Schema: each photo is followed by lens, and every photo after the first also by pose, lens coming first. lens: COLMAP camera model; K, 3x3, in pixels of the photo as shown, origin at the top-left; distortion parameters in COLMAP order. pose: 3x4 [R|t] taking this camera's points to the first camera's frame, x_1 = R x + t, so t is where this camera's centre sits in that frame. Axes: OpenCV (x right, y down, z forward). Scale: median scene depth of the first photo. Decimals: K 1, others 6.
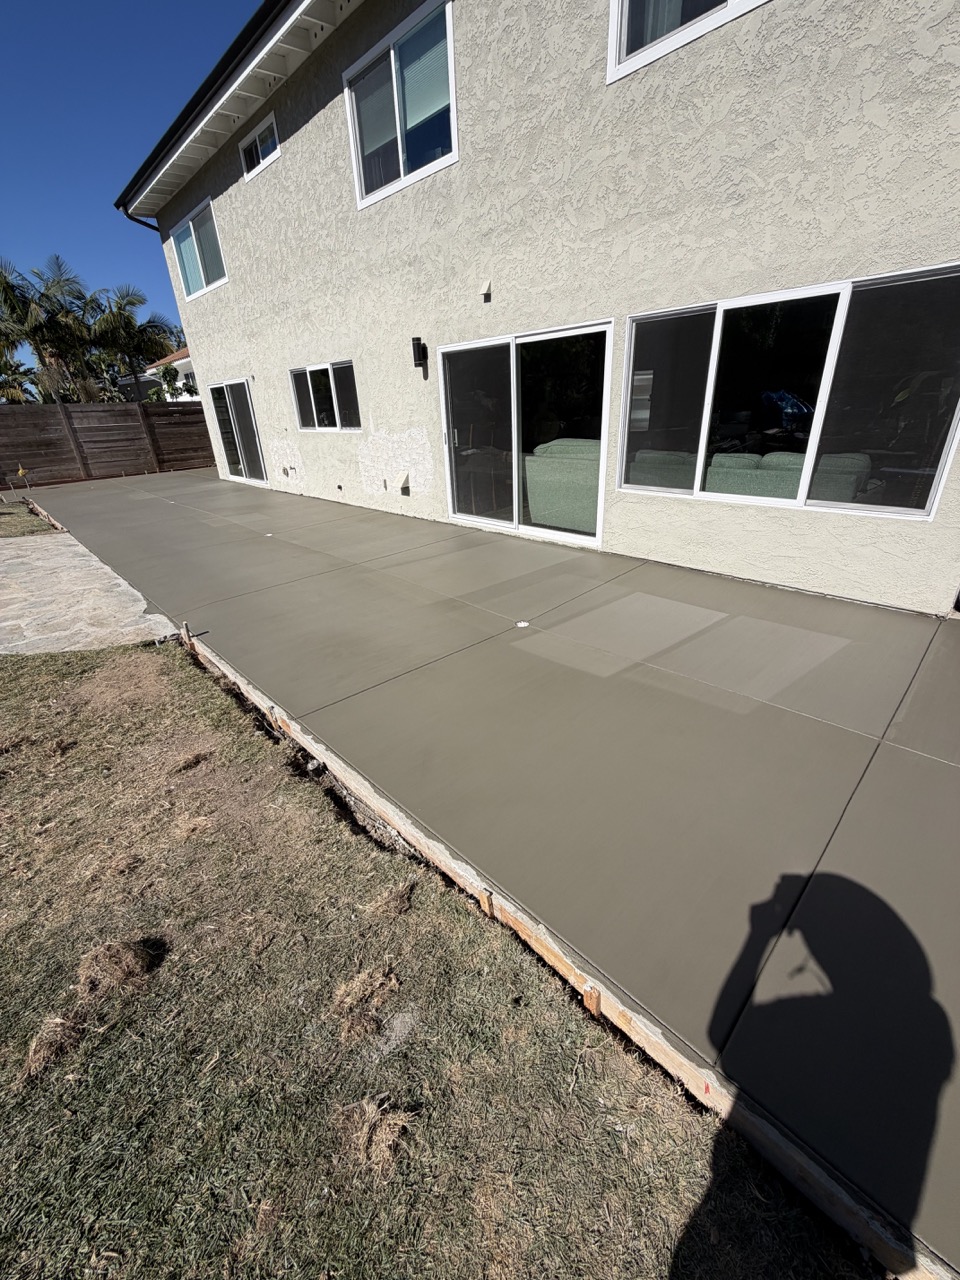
lens RADIAL K [[510.5, 0, 485.7], [0, 510.5, 632.7], [0, 0, 1]] dist [0.001695, 0.000039]
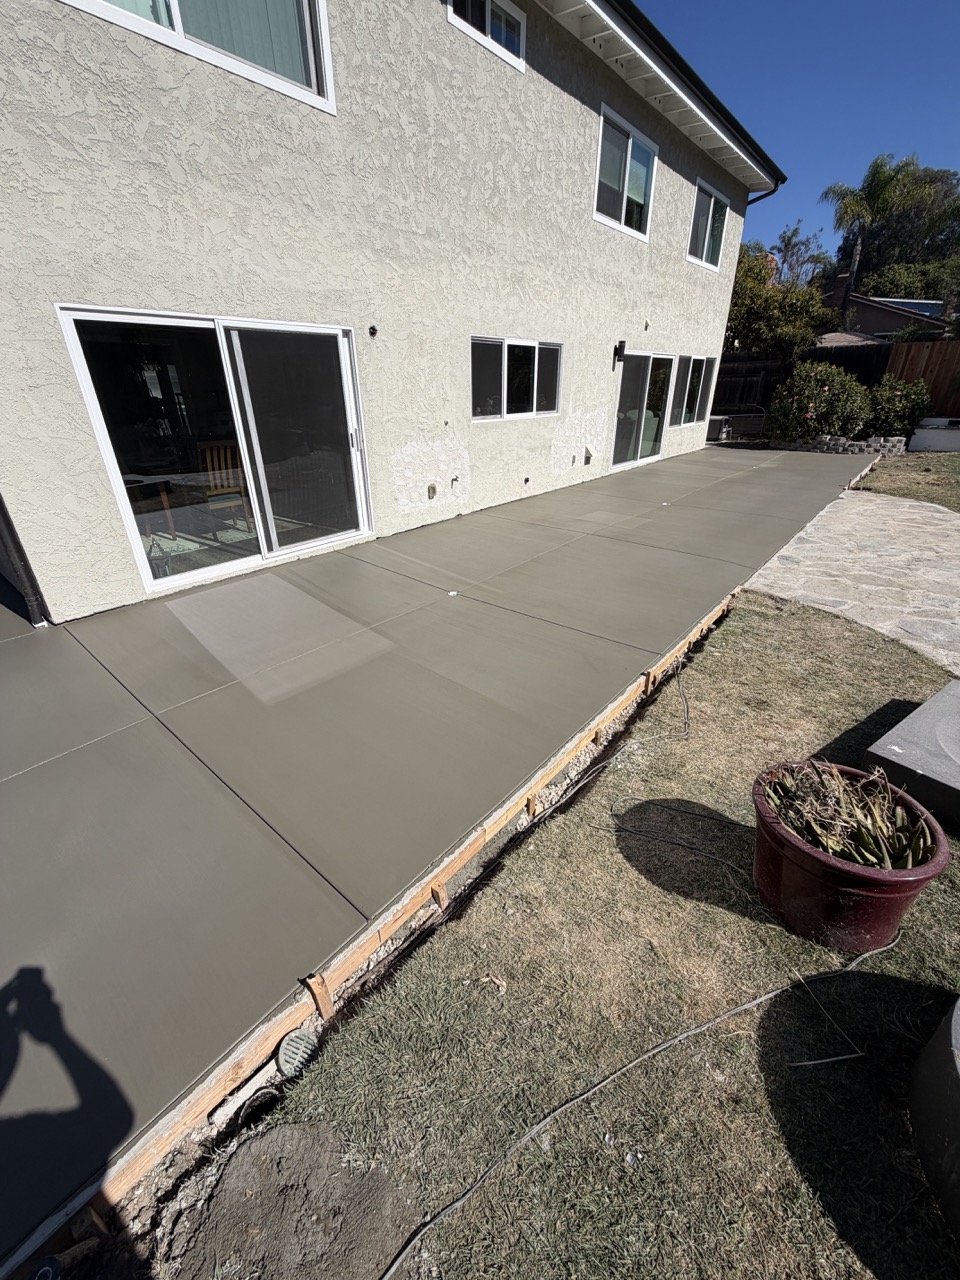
lens RADIAL K [[510.5, 0, 483.8], [0, 510.5, 643.9], [0, 0, 1]] dist [0.001695, 0.000039]
pose [[-0.097309, -0.410720, 0.906554, -1.477552], [0.426521, 0.805782, 0.410847, -0.552119], [-0.899228, 0.426643, 0.096771, 1.339094]]
